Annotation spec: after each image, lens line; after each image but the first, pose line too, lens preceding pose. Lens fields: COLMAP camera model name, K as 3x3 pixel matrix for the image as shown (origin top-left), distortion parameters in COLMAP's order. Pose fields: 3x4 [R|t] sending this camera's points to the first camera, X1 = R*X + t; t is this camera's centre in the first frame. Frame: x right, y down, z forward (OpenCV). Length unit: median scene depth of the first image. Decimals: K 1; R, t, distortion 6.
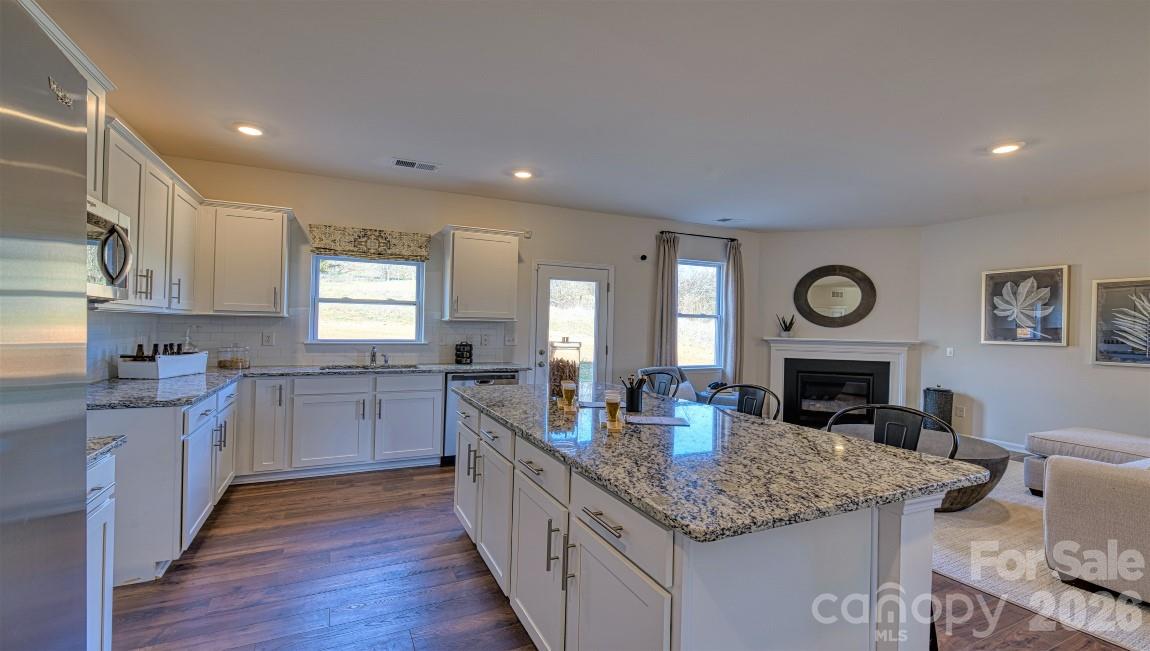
lens RADIAL K [[499.2, 0, 577.2], [0, 499.2, 325.9], [0, 0, 1]] dist [0.003260, -0.002544]
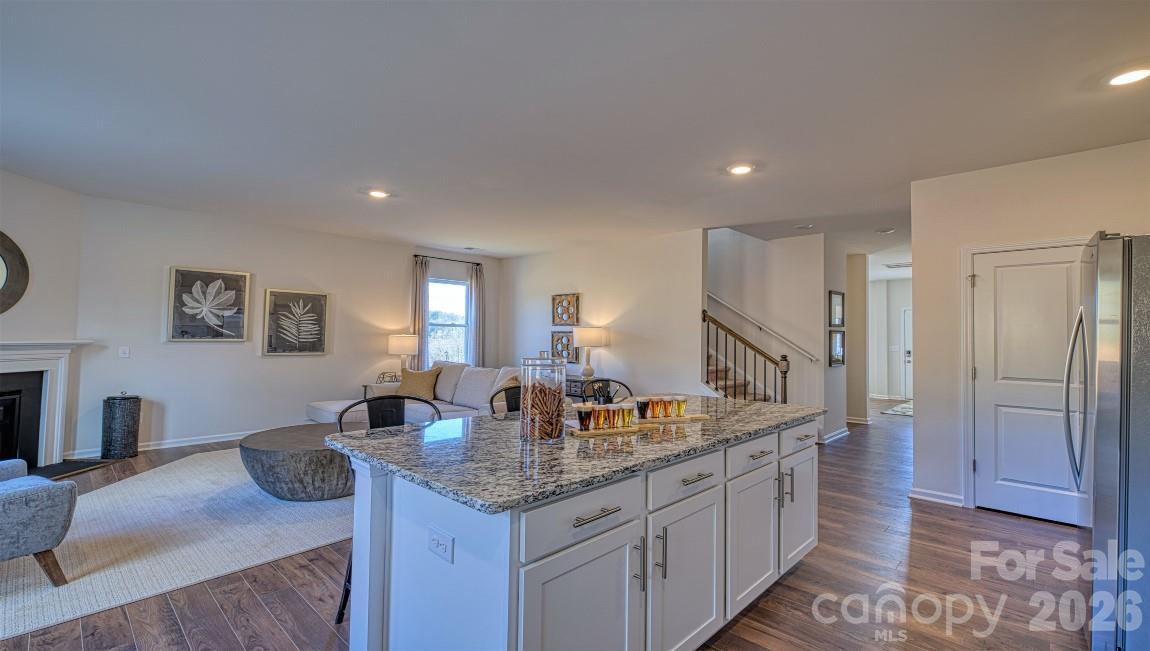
lens RADIAL K [[499.2, 0, 575.3], [0, 499.2, 318.6], [0, 0, 1]] dist [0.003260, -0.002544]
pose [[-0.328571, 0.016206, 0.944340, -0.356273], [-0.018821, 0.999542, -0.023702, -0.000454], [-0.944292, -0.025561, -0.328115, 0.608038]]
